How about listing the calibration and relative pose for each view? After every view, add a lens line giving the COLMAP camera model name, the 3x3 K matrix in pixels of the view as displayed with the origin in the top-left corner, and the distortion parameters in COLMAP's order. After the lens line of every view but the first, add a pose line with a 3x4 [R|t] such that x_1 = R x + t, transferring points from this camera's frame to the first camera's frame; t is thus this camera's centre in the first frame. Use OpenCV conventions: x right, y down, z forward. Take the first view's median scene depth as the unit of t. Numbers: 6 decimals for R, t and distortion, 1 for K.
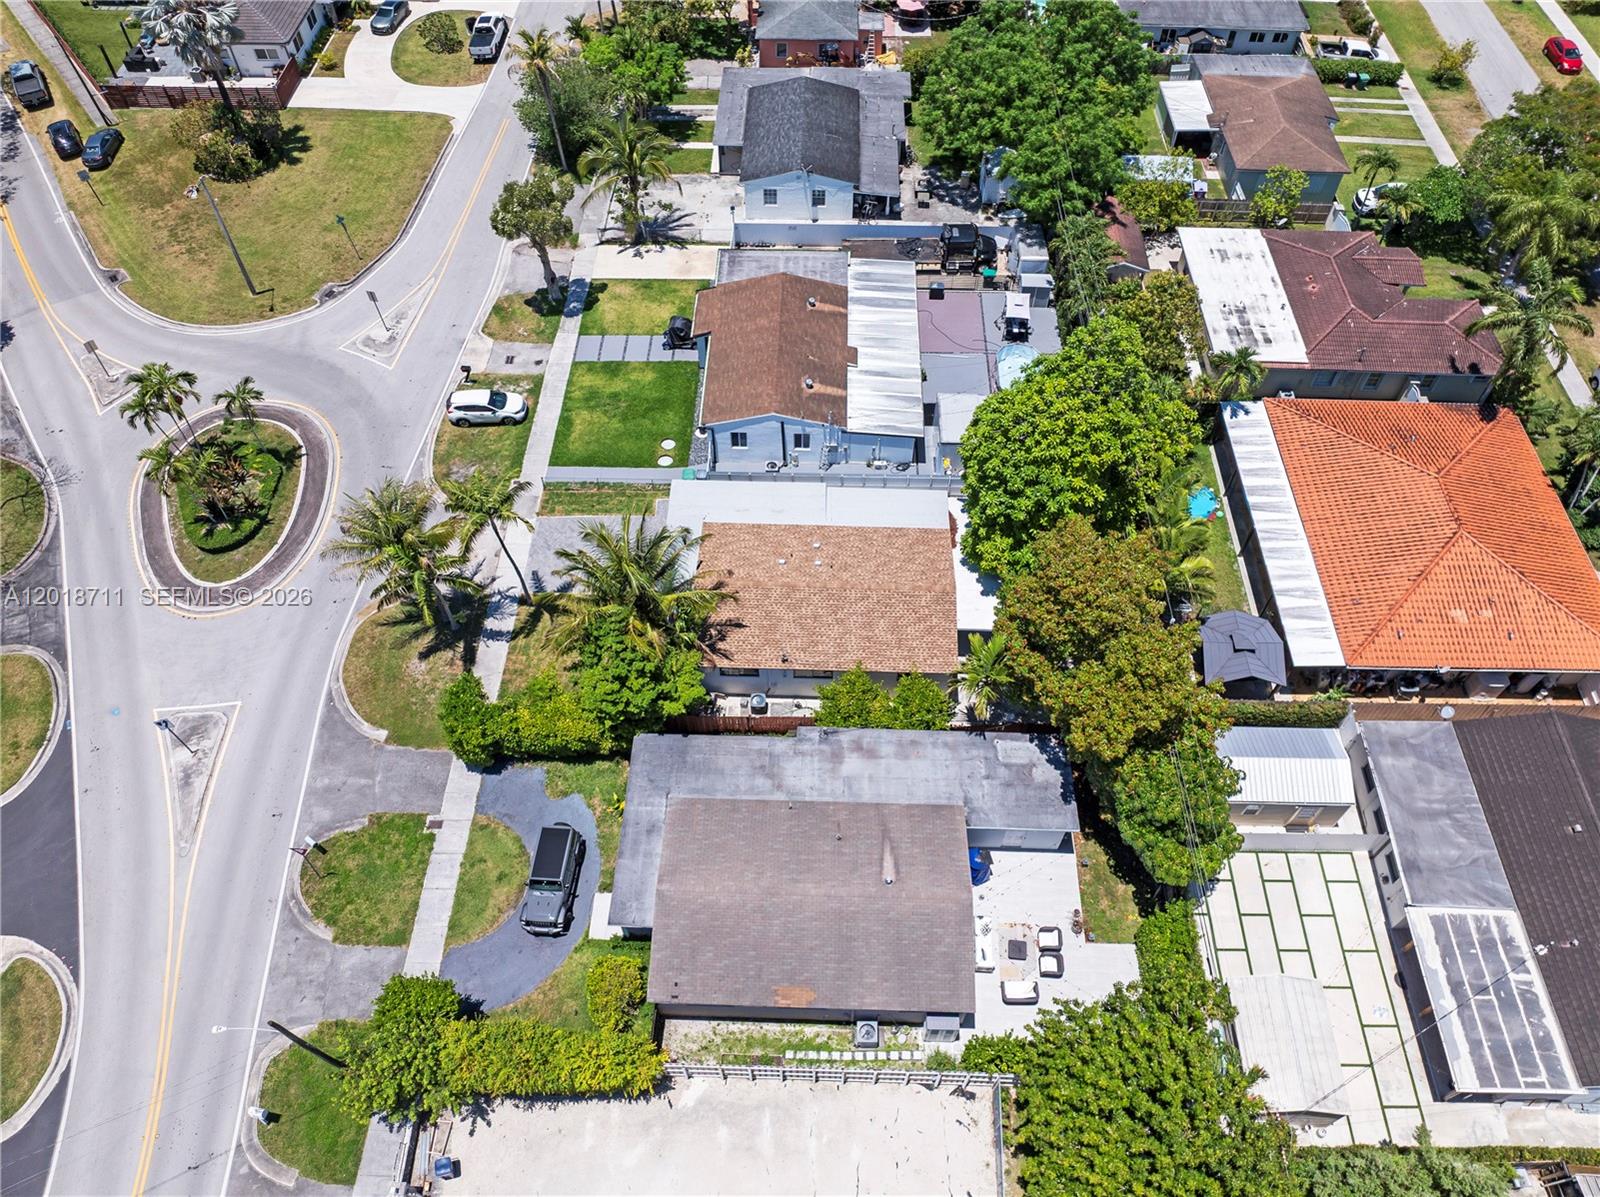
lens RADIAL K [[1117.6, 0, 801.8], [0, 1117.6, 597.3], [0, 0, 1]] dist [-0.038290, 0.004616]
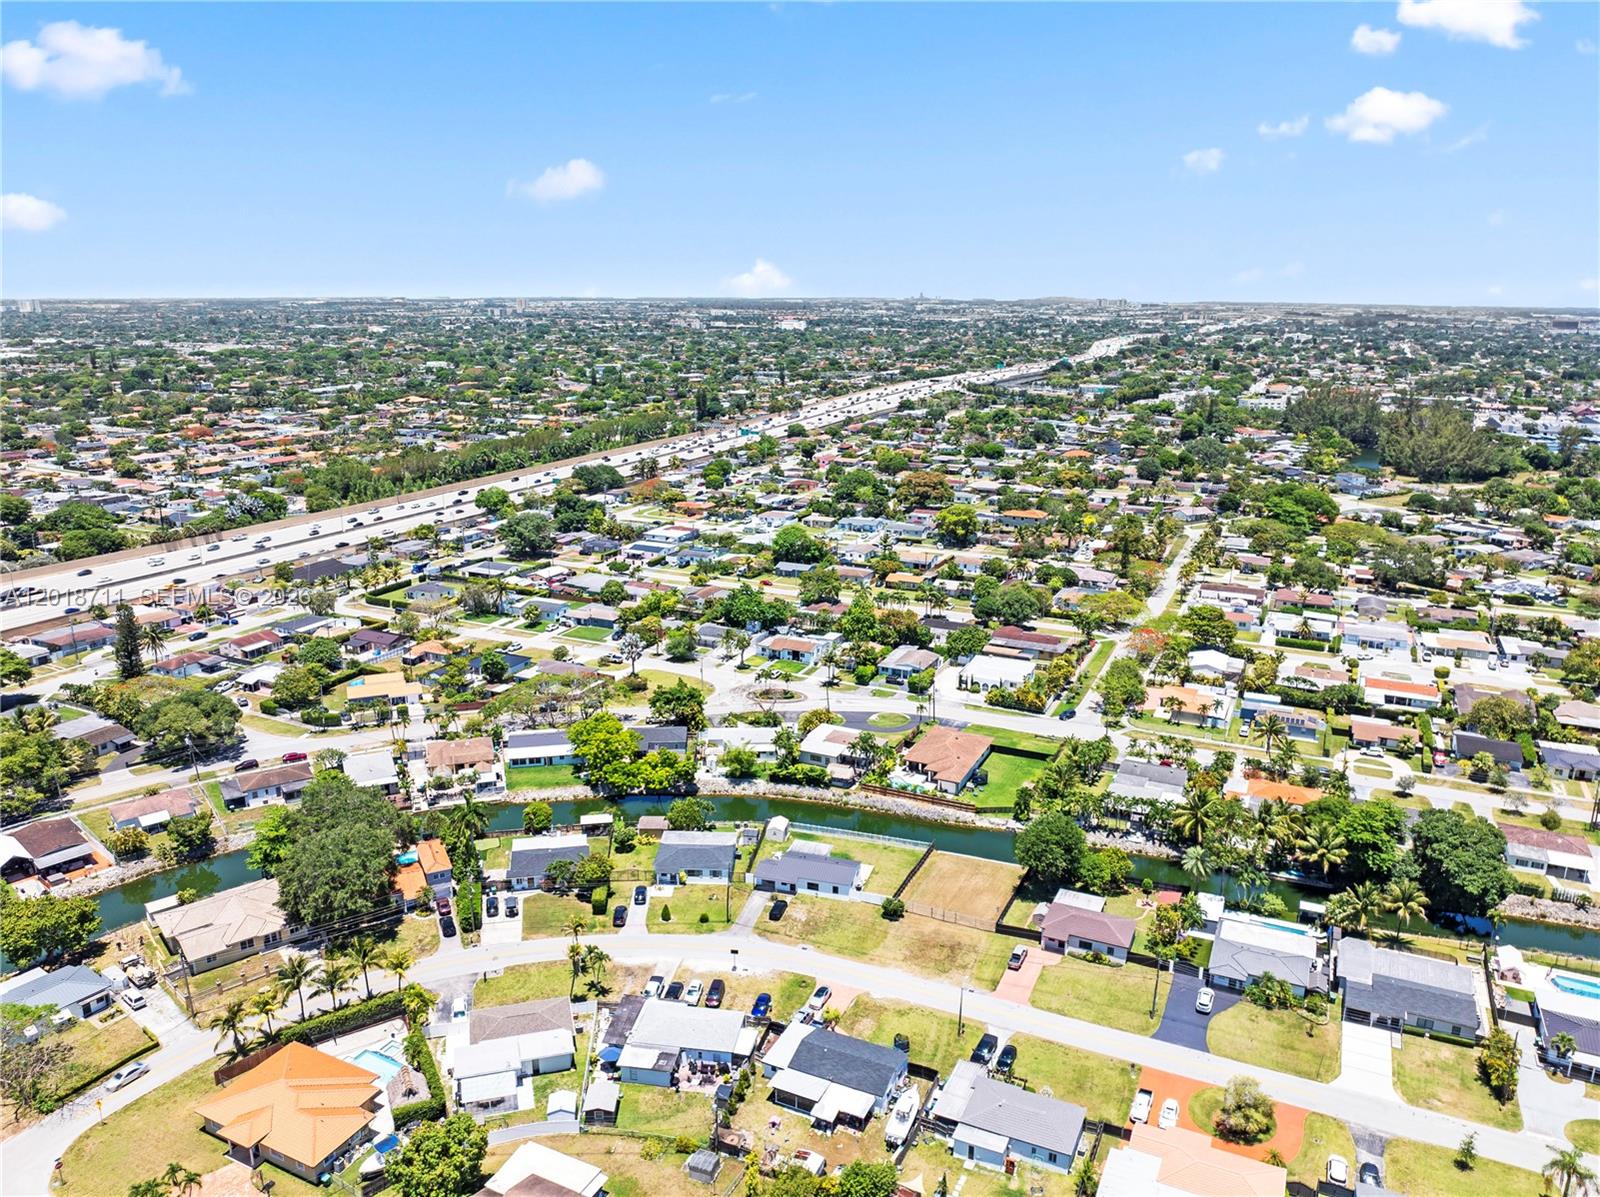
lens RADIAL K [[1117.6, 0, 799.2], [0, 1117.6, 601.3], [0, 0, 1]] dist [-0.038290, 0.004616]
pose [[0.408922, -0.243922, 0.879366, -4.479175], [0.732600, 0.662315, -0.156957, 0.436066], [-0.544132, 0.708407, 0.449533, -1.331380]]
